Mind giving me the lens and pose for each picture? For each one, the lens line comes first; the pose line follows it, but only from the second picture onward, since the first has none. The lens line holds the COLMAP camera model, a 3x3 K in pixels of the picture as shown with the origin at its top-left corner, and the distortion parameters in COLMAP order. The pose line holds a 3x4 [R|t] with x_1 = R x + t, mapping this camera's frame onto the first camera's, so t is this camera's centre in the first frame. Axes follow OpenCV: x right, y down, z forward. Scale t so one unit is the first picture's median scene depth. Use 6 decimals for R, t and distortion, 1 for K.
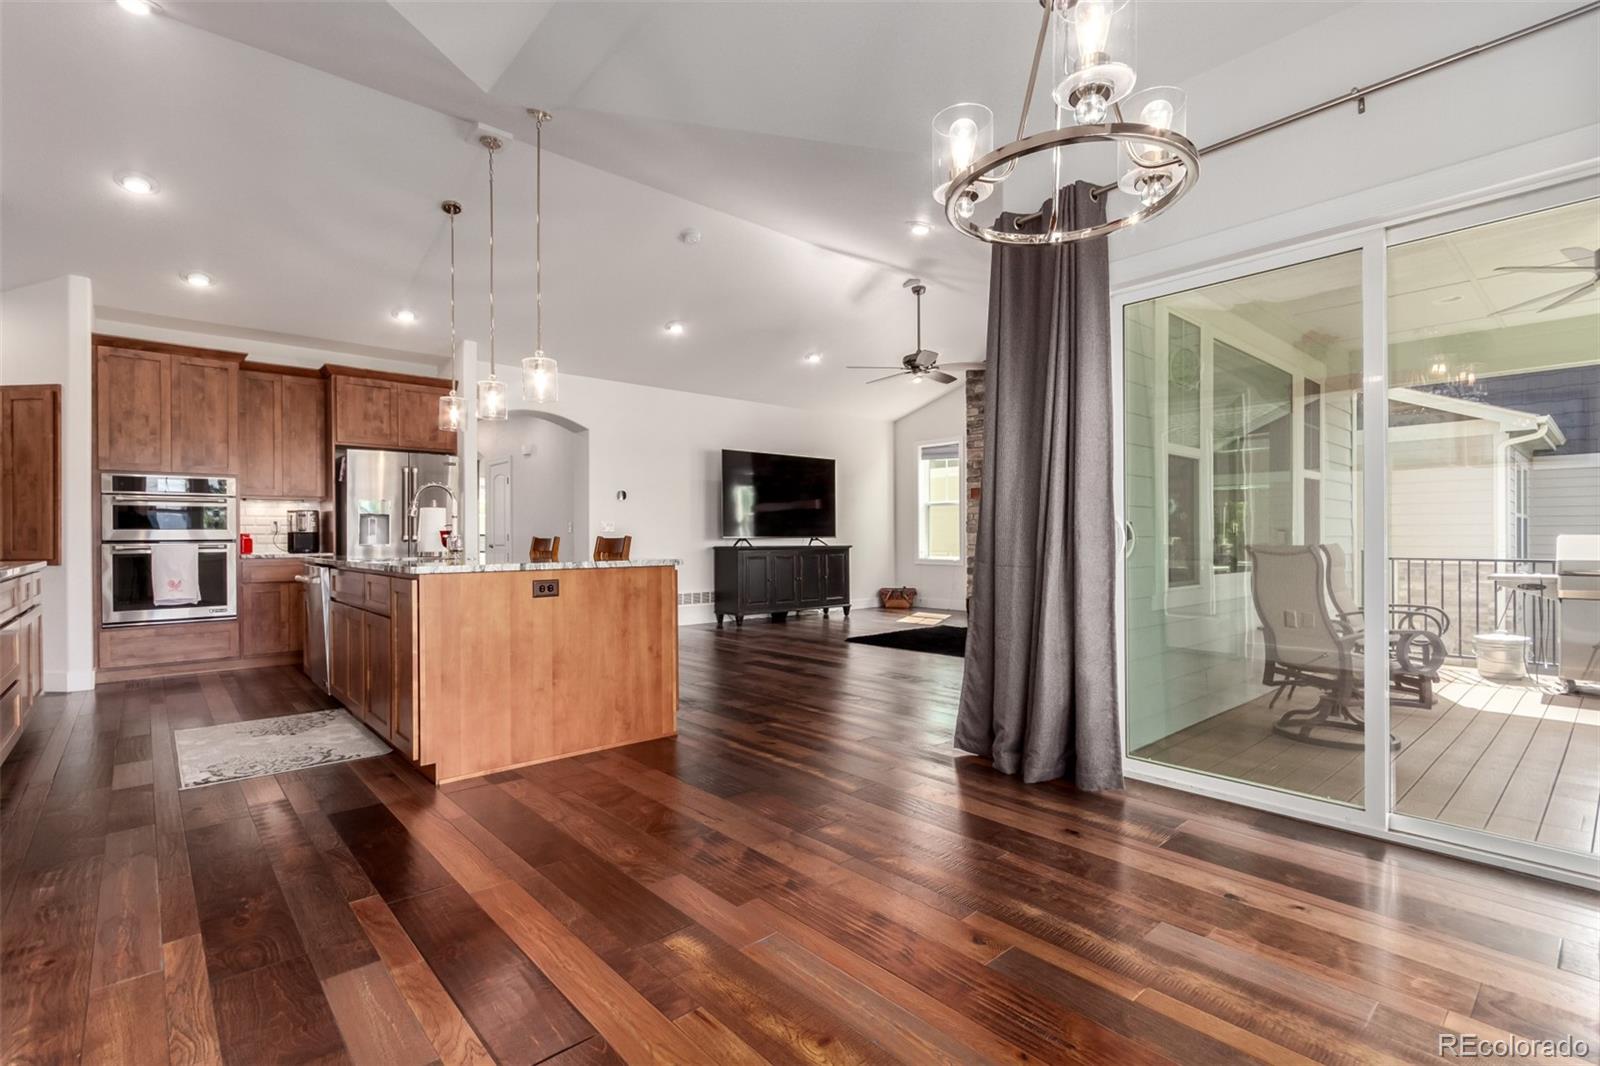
lens RADIAL K [[741.6, 0, 804.2], [0, 741.6, 536.3], [0, 0, 1]] dist [0.005692, -0.001192]
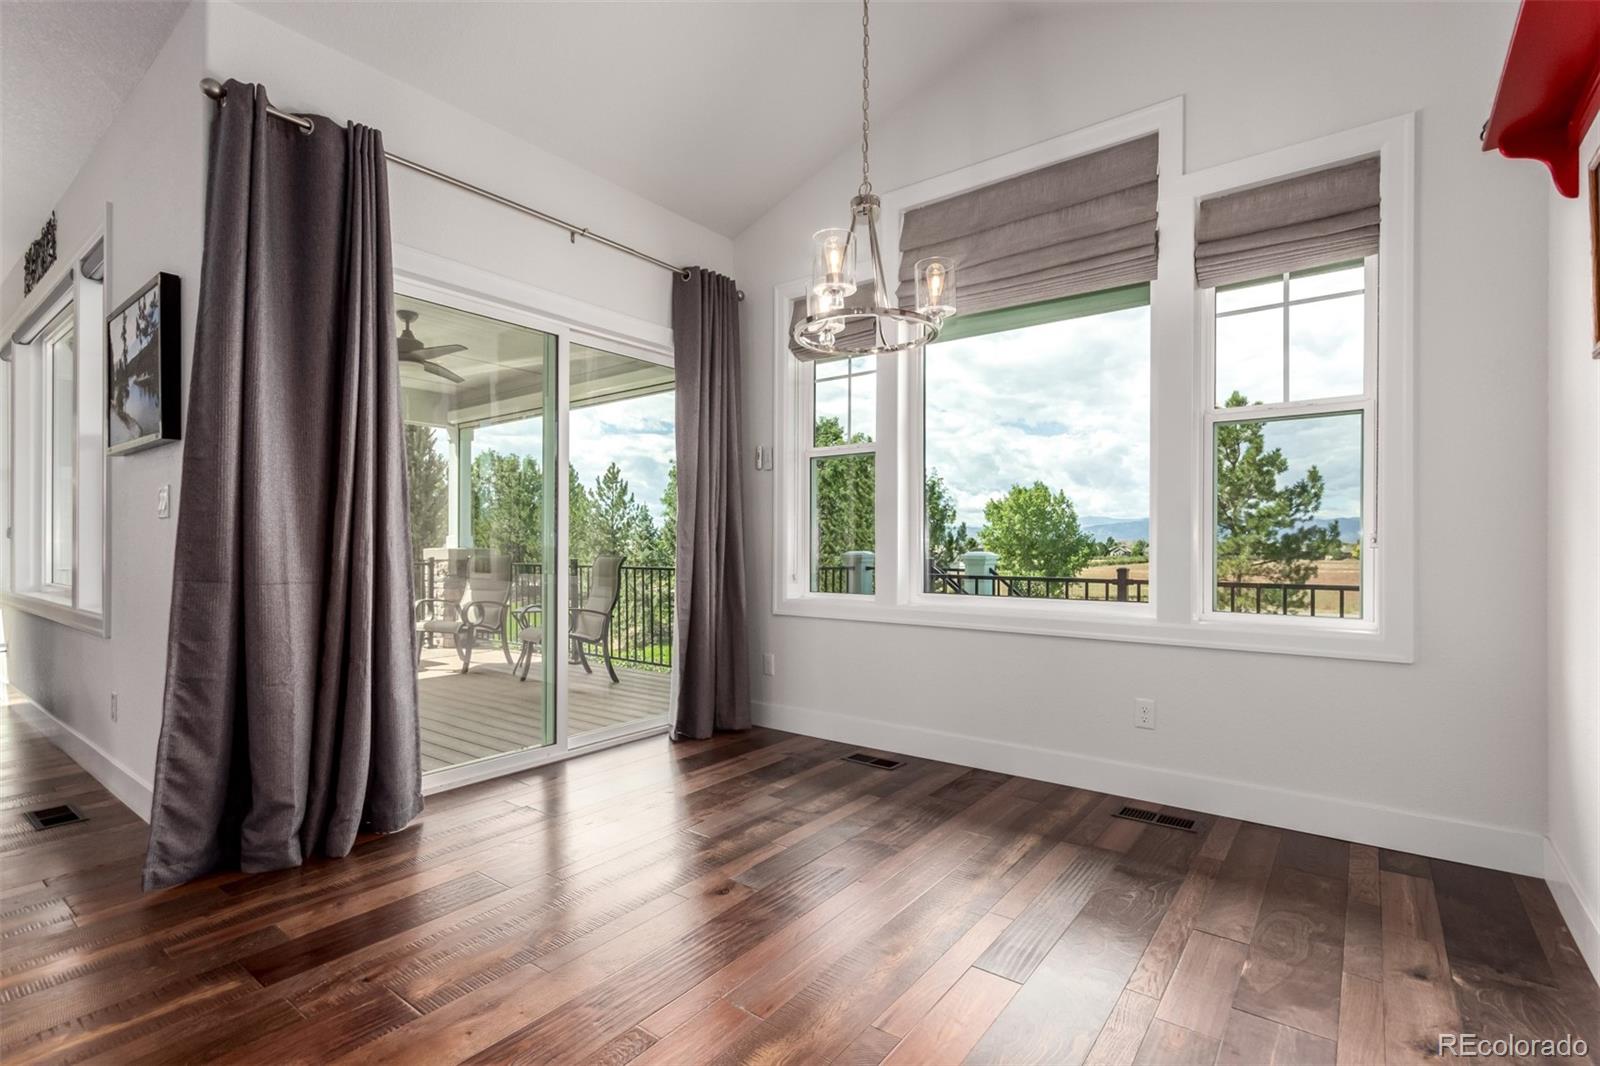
lens RADIAL K [[741.6, 0, 801.1], [0, 741.6, 547.2], [0, 0, 1]] dist [0.005692, -0.001192]
pose [[-0.189146, 0.001414, 0.981948, -0.290739], [-0.001375, 0.999998, -0.001705, 0.002958], [-0.981948, -0.001673, -0.189143, 0.341903]]
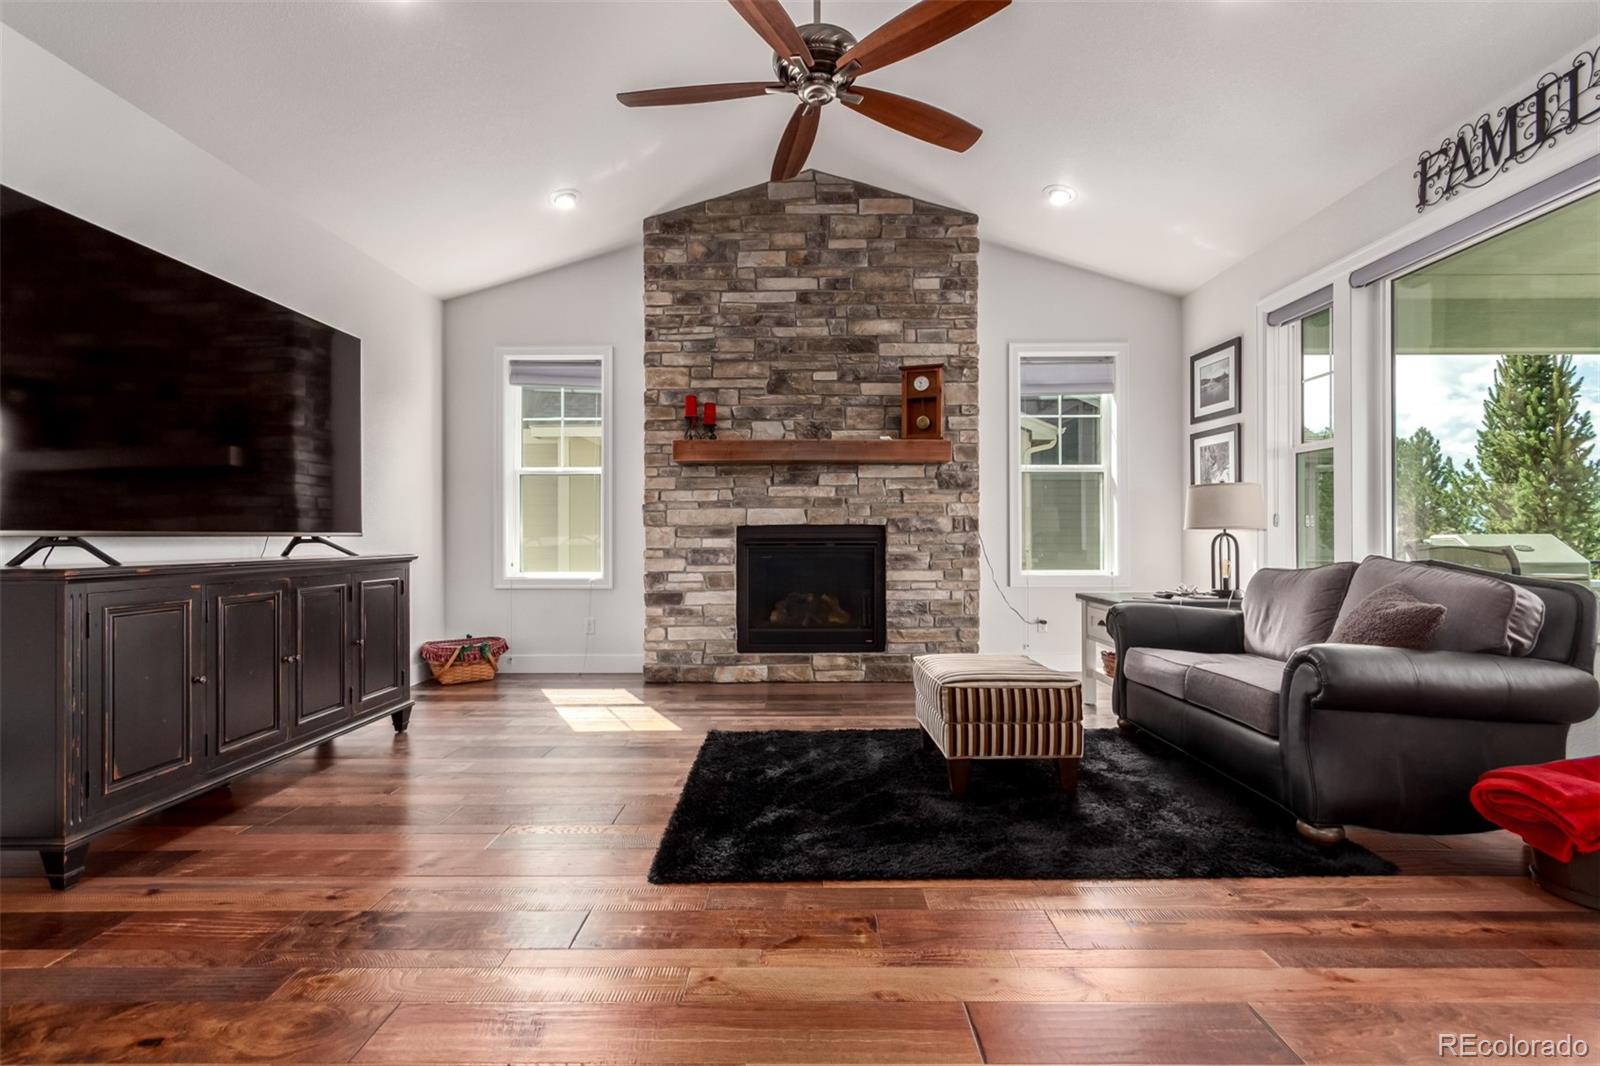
lens RADIAL K [[741.6, 0, 801.8], [0, 741.6, 528.1], [0, 0, 1]] dist [0.005692, -0.001192]
pose [[0.663543, 0.009650, 0.748076, -0.158226], [-0.002453, 0.999939, -0.010723, 0.002265], [-0.748135, 0.005280, 0.663526, 0.919849]]
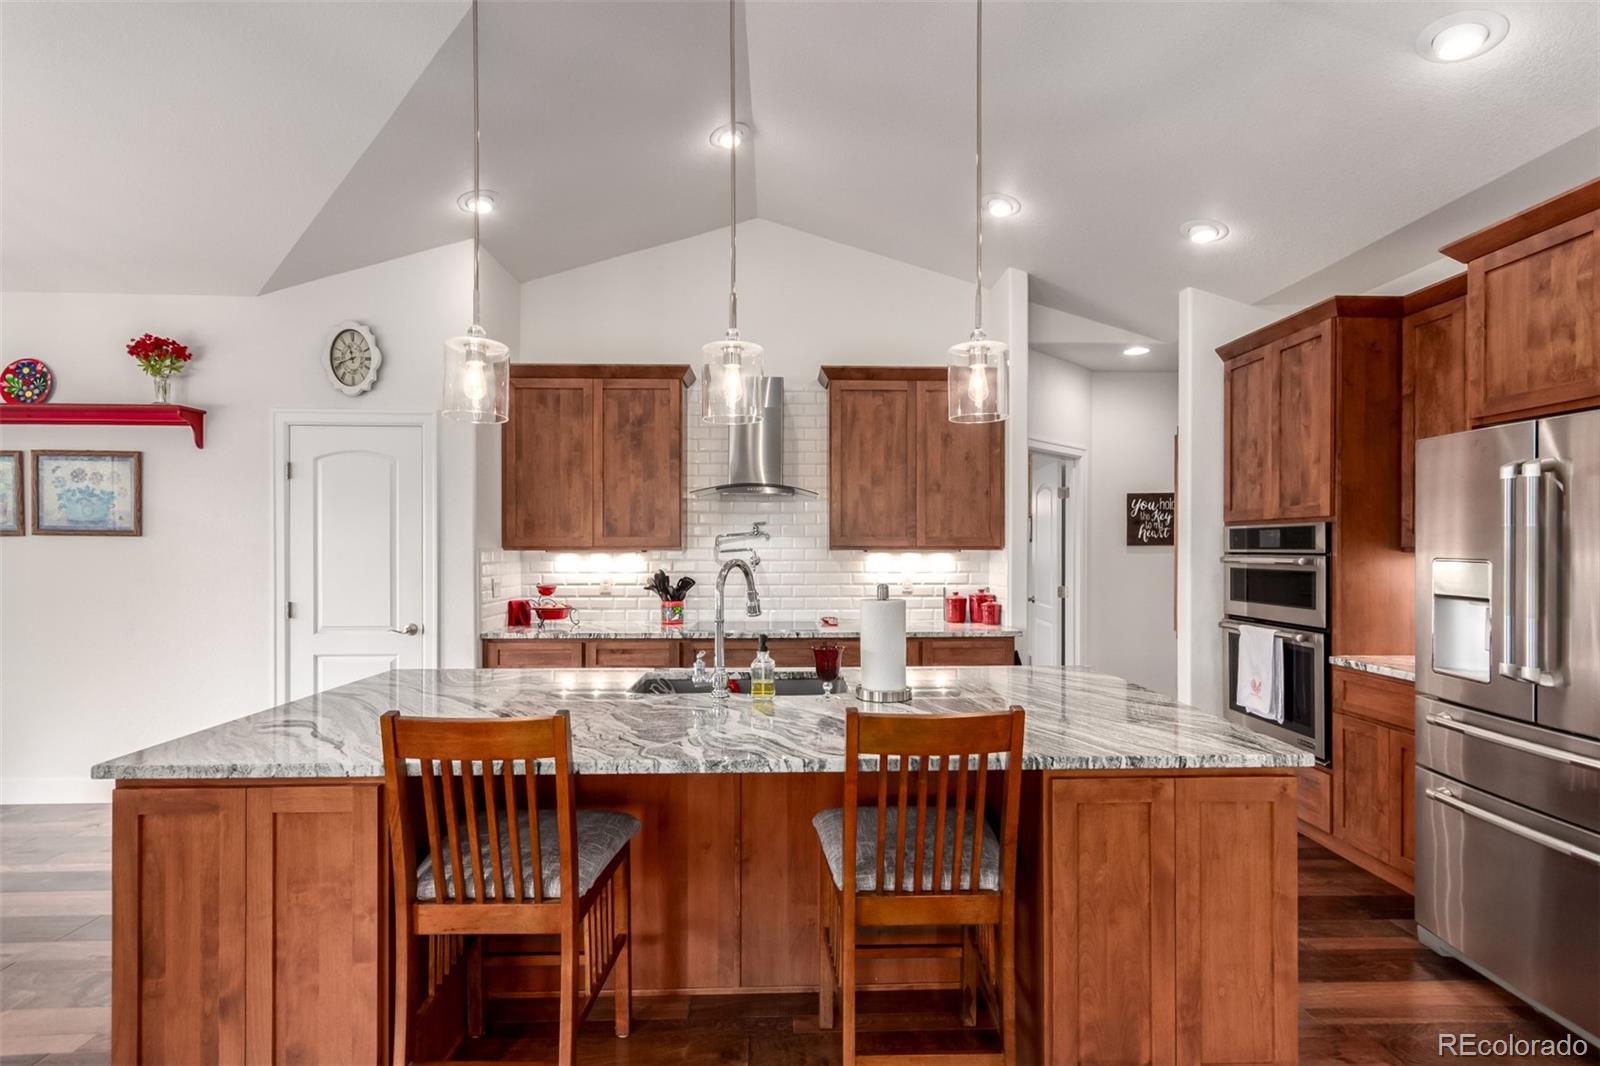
lens RADIAL K [[741.6, 0, 804.3], [0, 741.6, 547.8], [0, 0, 1]] dist [0.005692, -0.001192]
pose [[-0.640821, 0.008503, -0.767644, -0.062910], [0.004072, 0.999962, 0.007677, -0.062242], [0.767680, 0.001794, -0.640831, 1.026271]]
